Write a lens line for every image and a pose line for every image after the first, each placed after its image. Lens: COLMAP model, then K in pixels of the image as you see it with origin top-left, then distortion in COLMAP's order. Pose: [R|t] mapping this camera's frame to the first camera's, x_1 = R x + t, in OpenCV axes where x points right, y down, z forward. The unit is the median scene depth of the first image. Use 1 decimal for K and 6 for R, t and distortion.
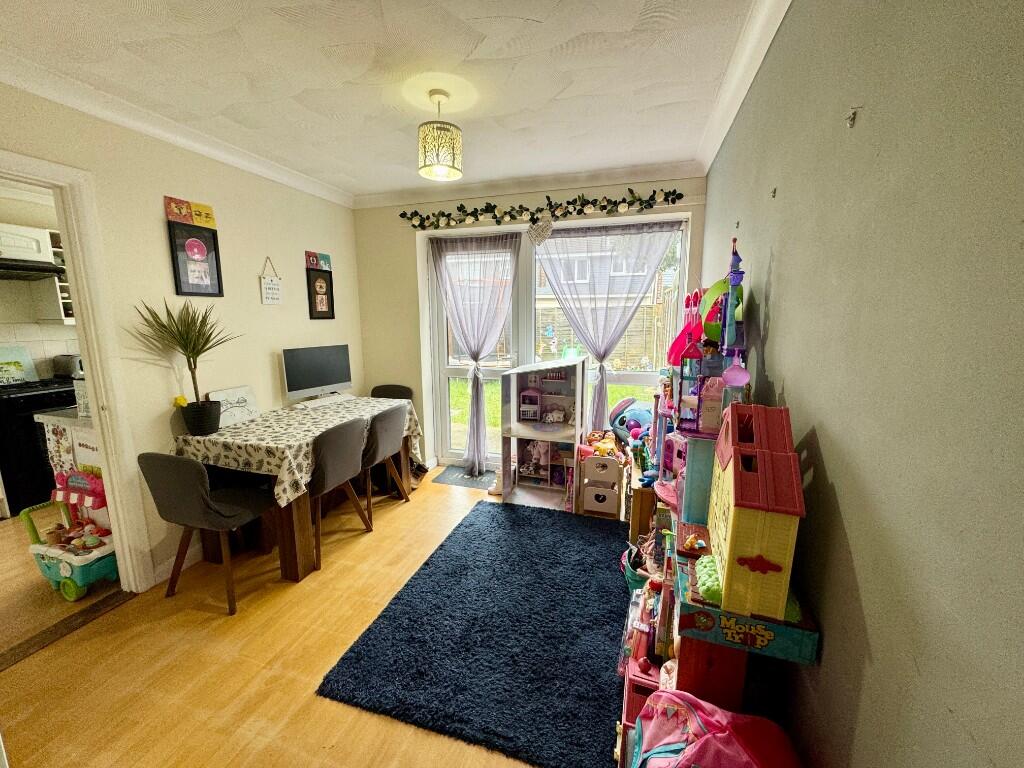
lens RADIAL K [[408.4, 0, 511.0], [0, 408.4, 385.8], [0, 0, 1]] dist [-0.002060, 0.000030]
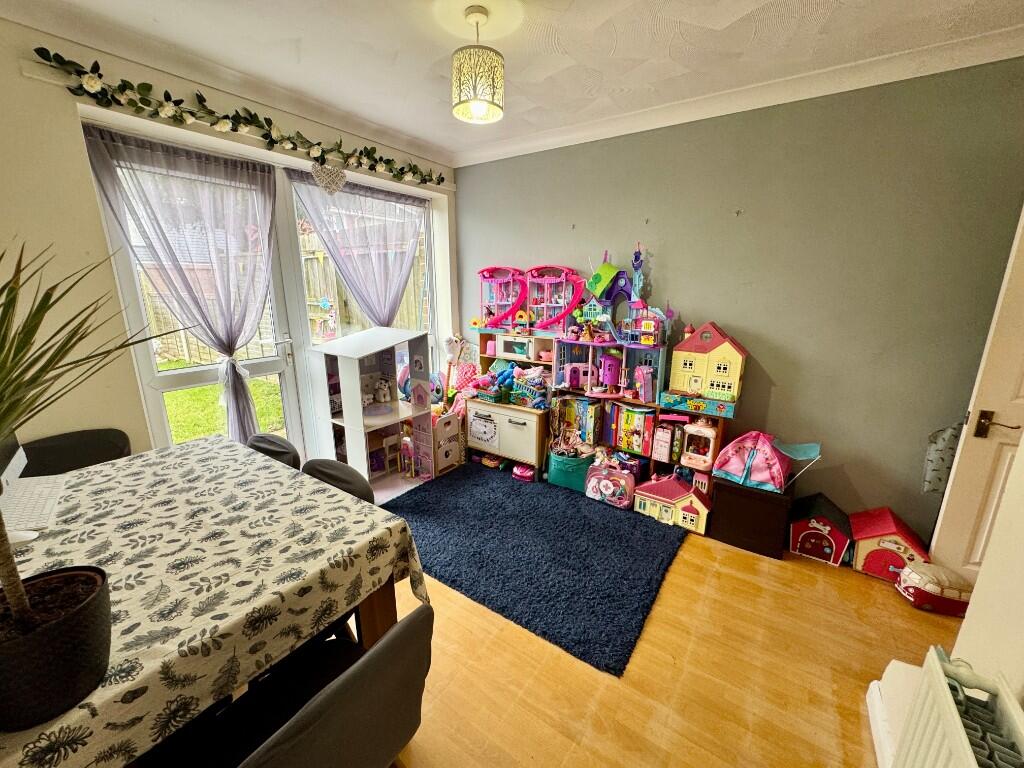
lens RADIAL K [[408.4, 0, 509.2], [0, 408.4, 387.6], [0, 0, 1]] dist [-0.002060, 0.000030]
pose [[0.296063, -0.231038, 0.926805, -0.692309], [0.160357, 0.968557, 0.190221, -0.075926], [-0.941612, 0.092302, 0.323802, 0.464130]]
